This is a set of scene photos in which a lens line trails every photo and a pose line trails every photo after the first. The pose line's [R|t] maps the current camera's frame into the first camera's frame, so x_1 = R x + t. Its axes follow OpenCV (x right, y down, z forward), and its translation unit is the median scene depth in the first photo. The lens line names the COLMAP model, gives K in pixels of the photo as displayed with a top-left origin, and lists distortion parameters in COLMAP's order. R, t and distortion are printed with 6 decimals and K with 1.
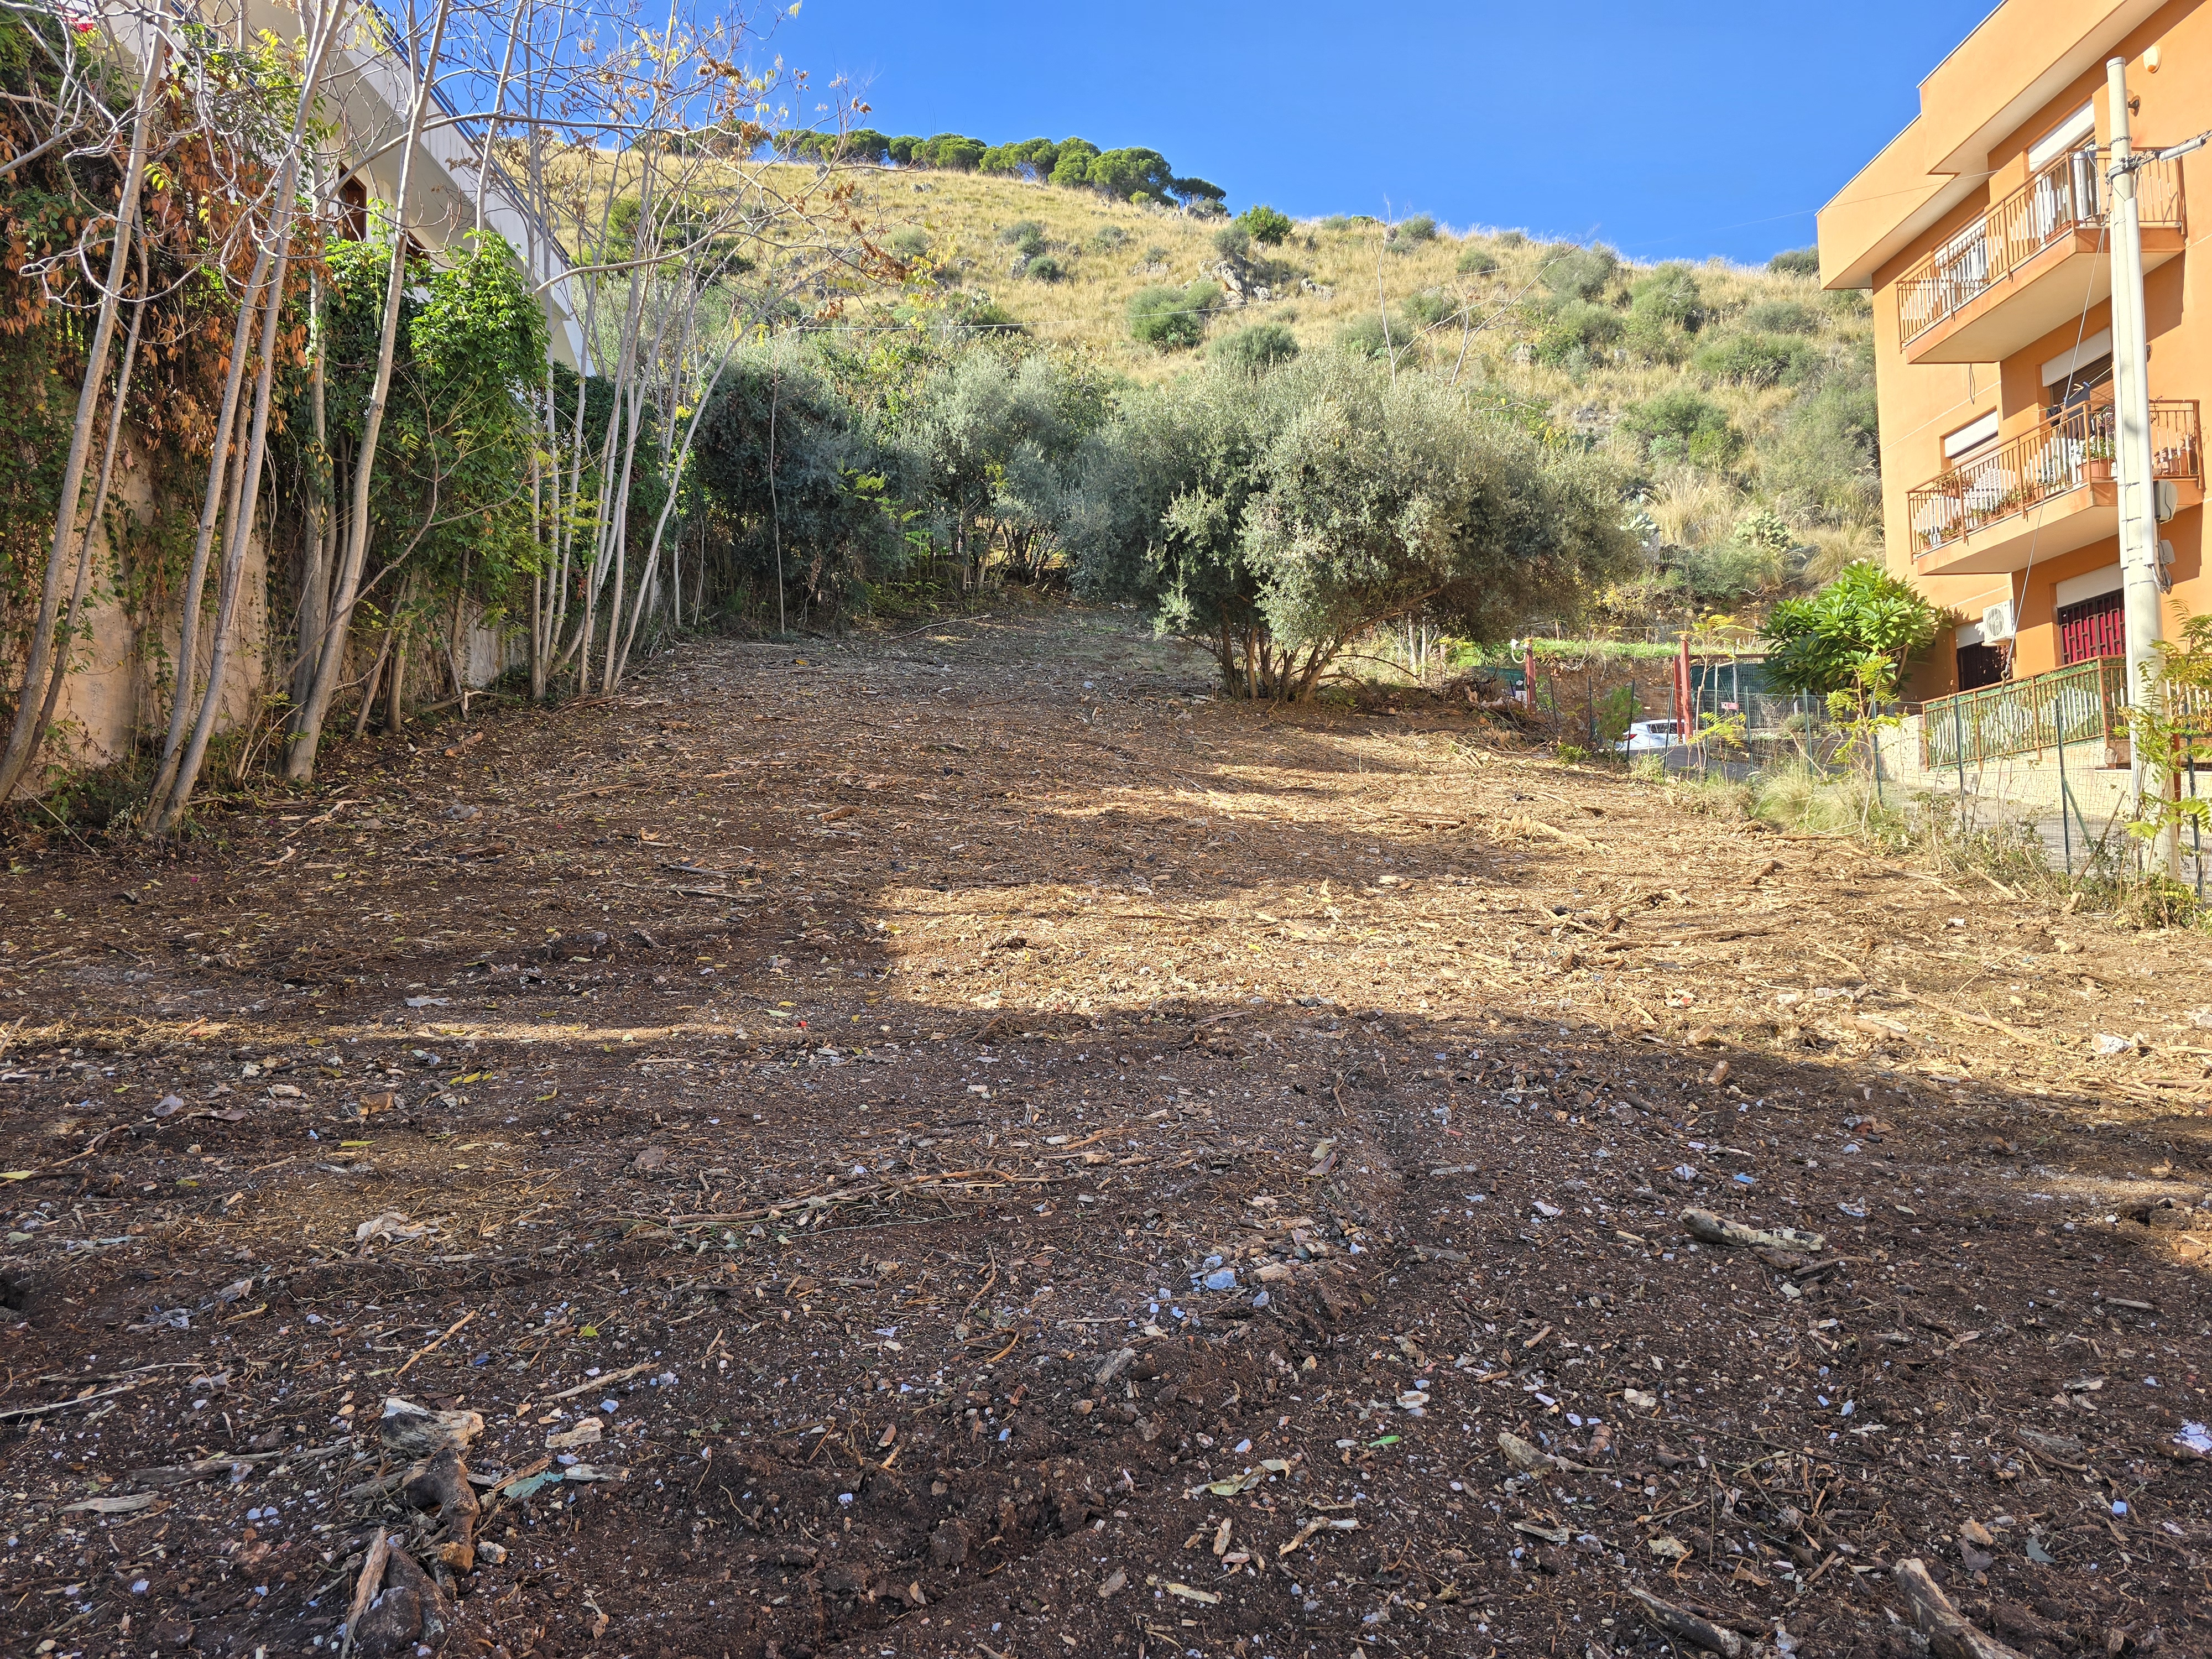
lens RADIAL K [[1476.4, 0, 1129.4], [0, 1476.4, 808.4], [0, 0, 1]] dist [0.072358, -0.068538]
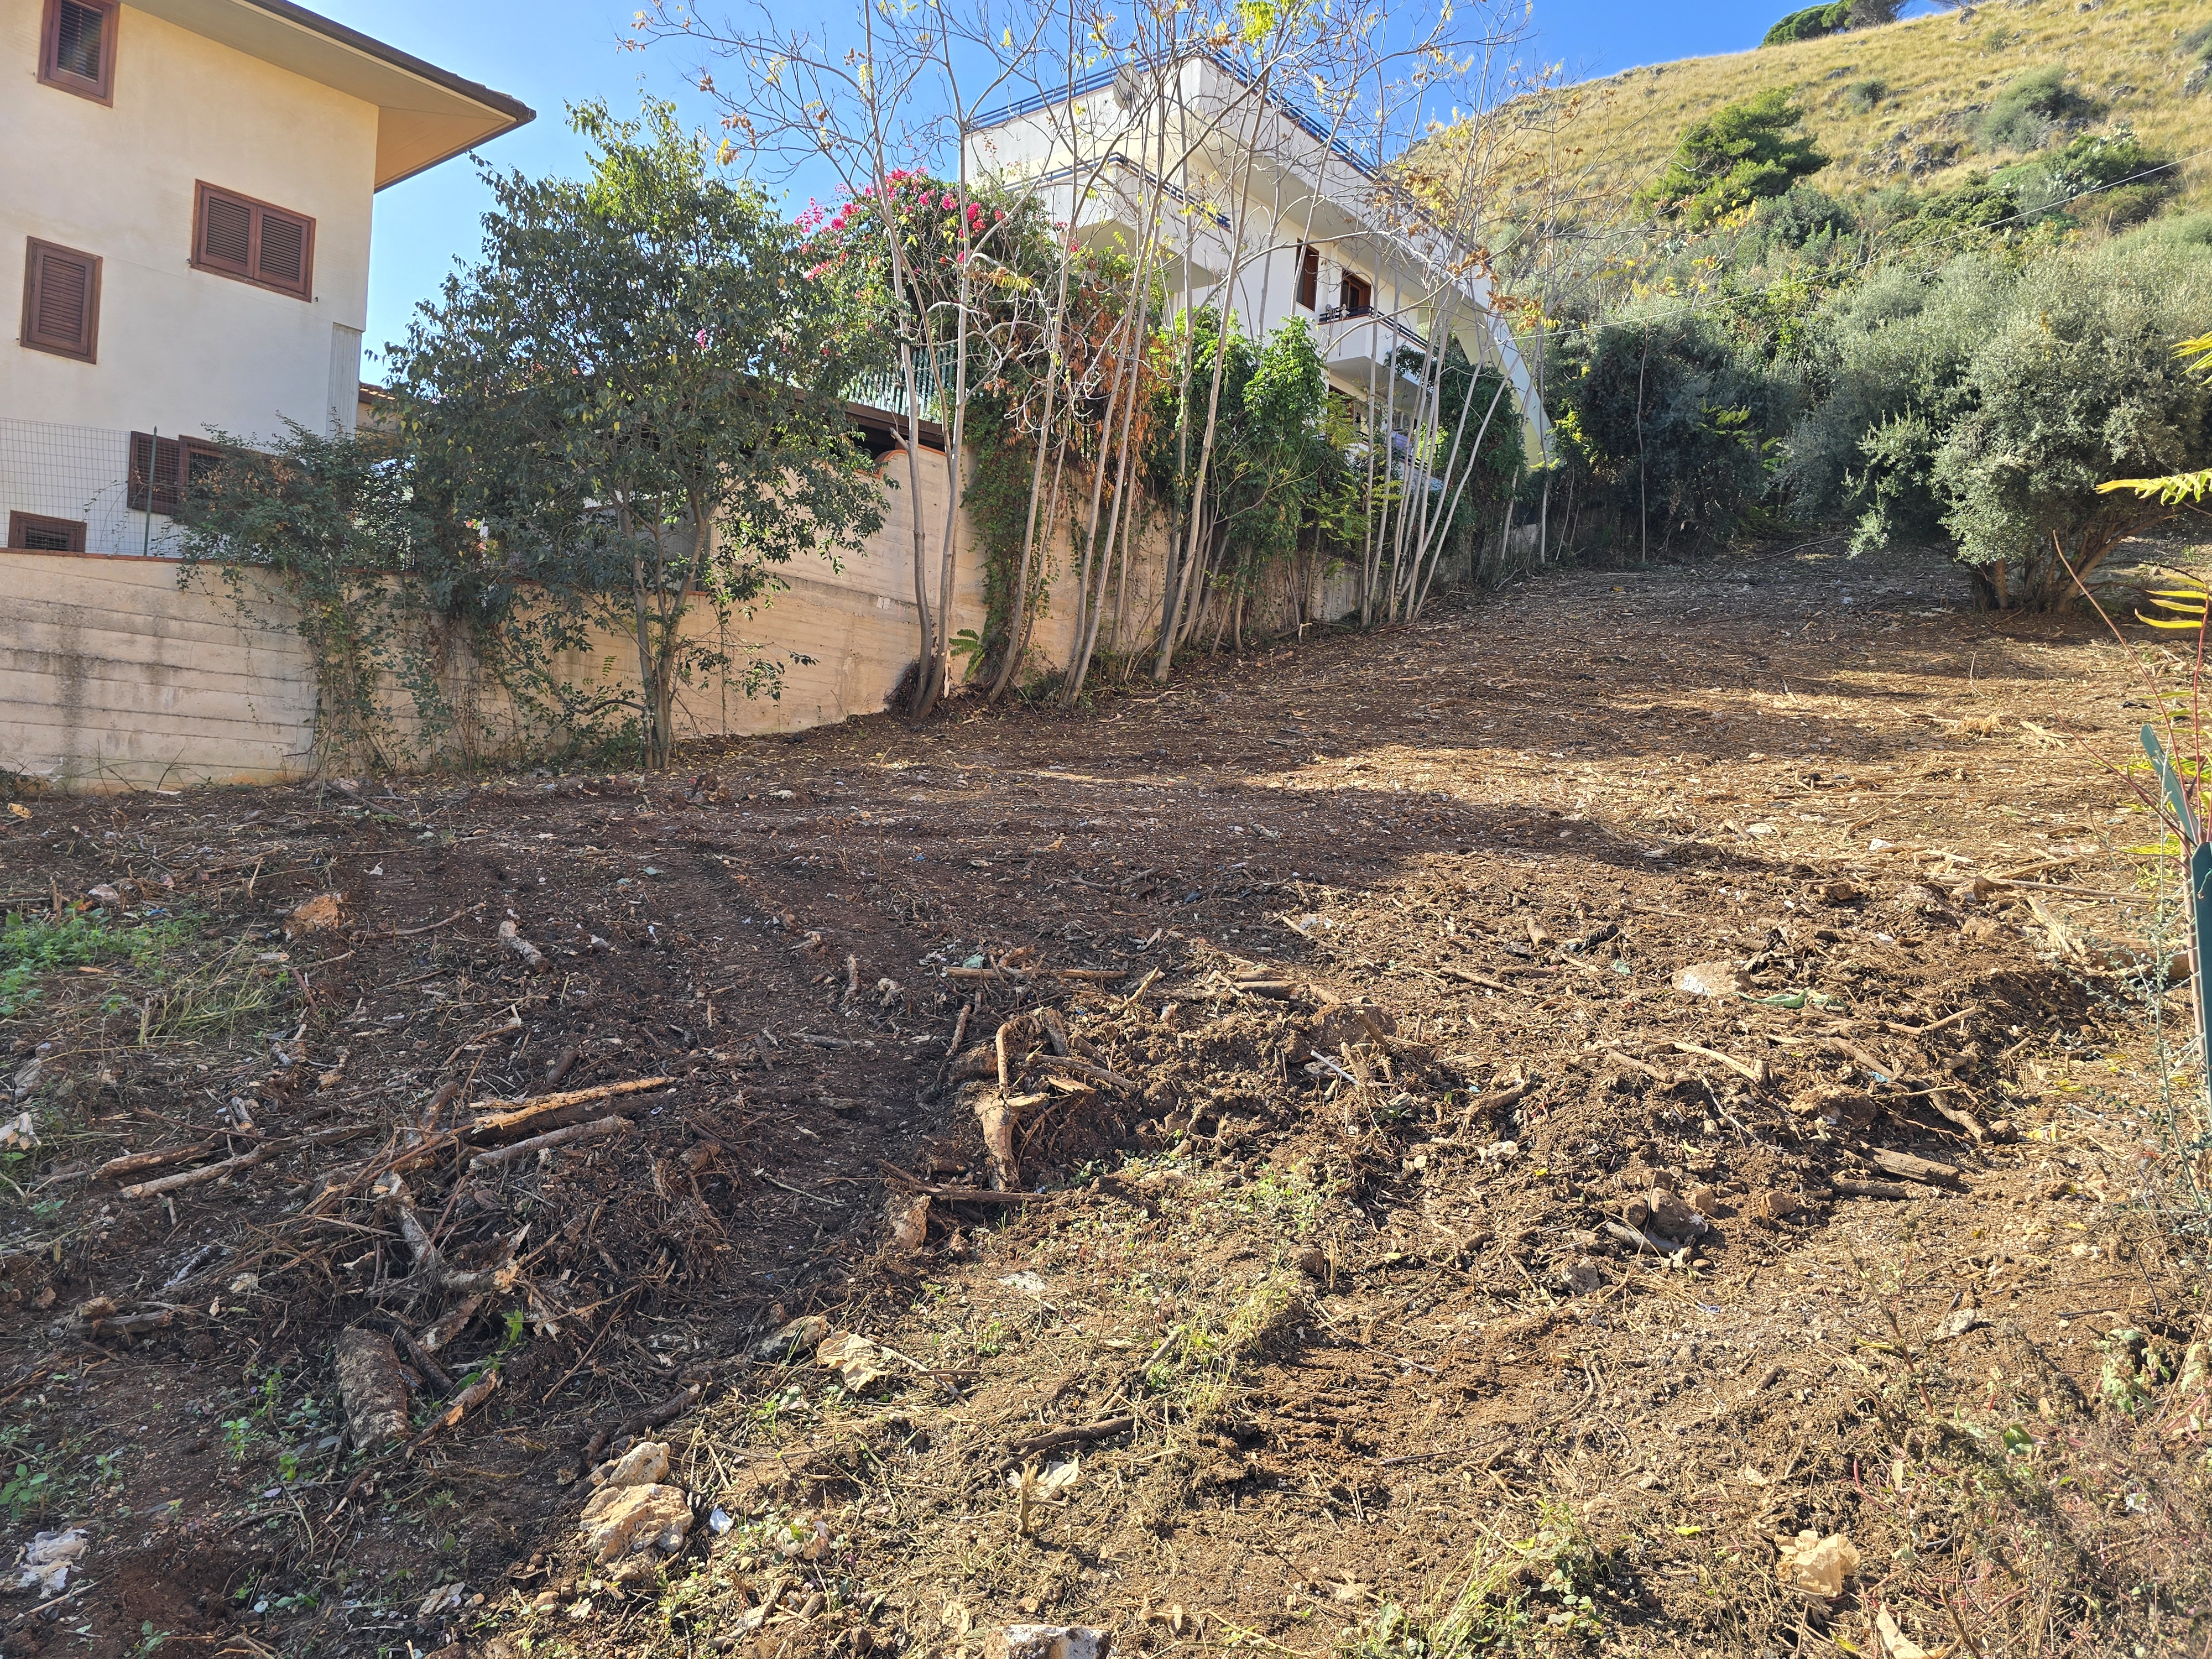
lens RADIAL K [[1473.4, 0, 1094.6], [0, 1473.4, 813.7], [0, 0, 1]] dist [0.063471, -0.054539]
pose [[0.743667, 0.067064, -0.665178, 0.224014], [-0.030629, 0.997329, 0.066309, 0.011294], [0.667849, -0.028938, 0.743734, -0.129207]]
